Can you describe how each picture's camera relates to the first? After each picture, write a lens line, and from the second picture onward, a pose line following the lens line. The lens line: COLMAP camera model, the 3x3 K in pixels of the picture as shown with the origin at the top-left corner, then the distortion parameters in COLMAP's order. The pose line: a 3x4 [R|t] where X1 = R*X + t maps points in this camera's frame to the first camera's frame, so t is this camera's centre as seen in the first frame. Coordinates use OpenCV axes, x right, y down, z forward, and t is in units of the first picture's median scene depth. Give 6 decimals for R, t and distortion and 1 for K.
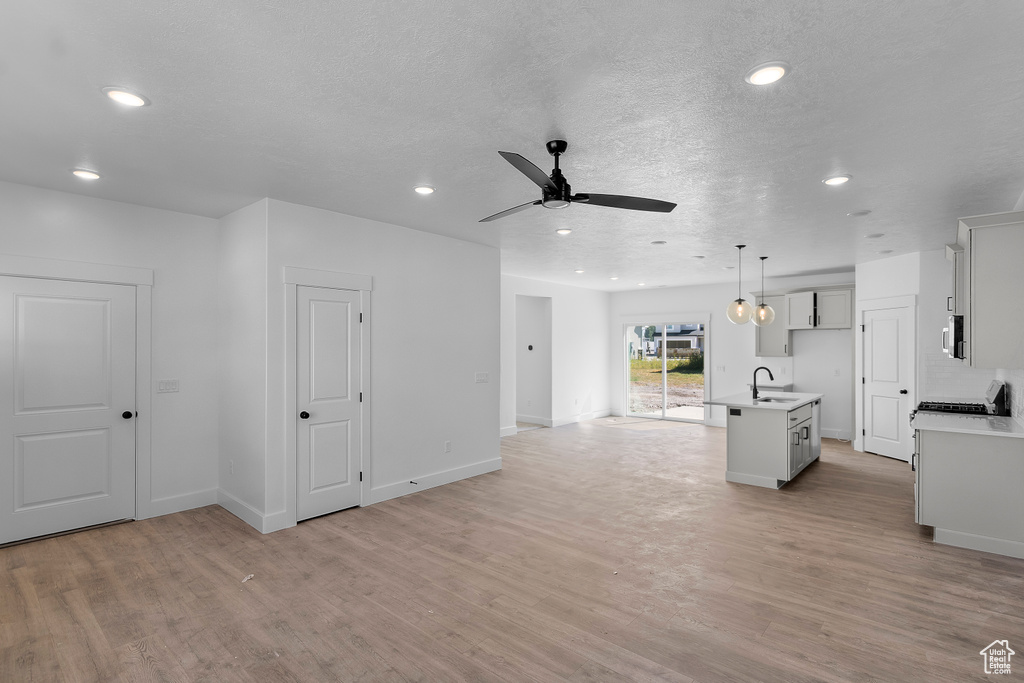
lens RADIAL K [[485.2, 0, 515.7], [0, 485.2, 345.7], [0, 0, 1]] dist [0.000137, 0.000045]
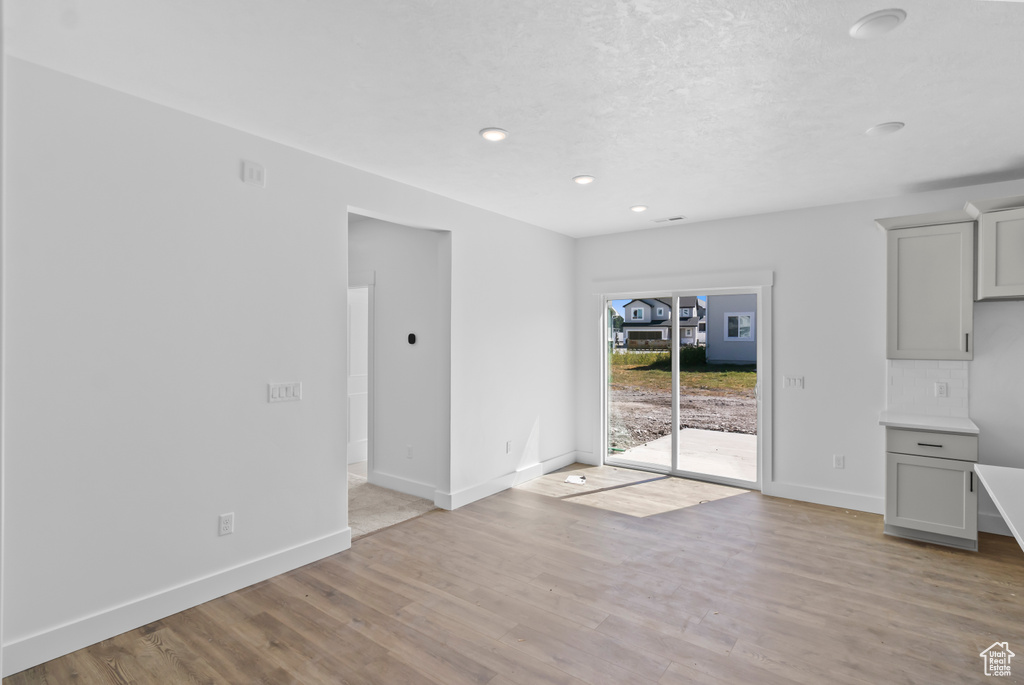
lens RADIAL K [[508.9, 0, 513.4], [0, 508.9, 338.0], [0, 0, 1]] dist [-0.000052, 0.000139]
pose [[0.997632, 0.002885, 0.068717, 0.205927], [-0.003098, 0.999991, 0.003001, 0.003933], [-0.068707, -0.003206, 0.997632, 1.036334]]
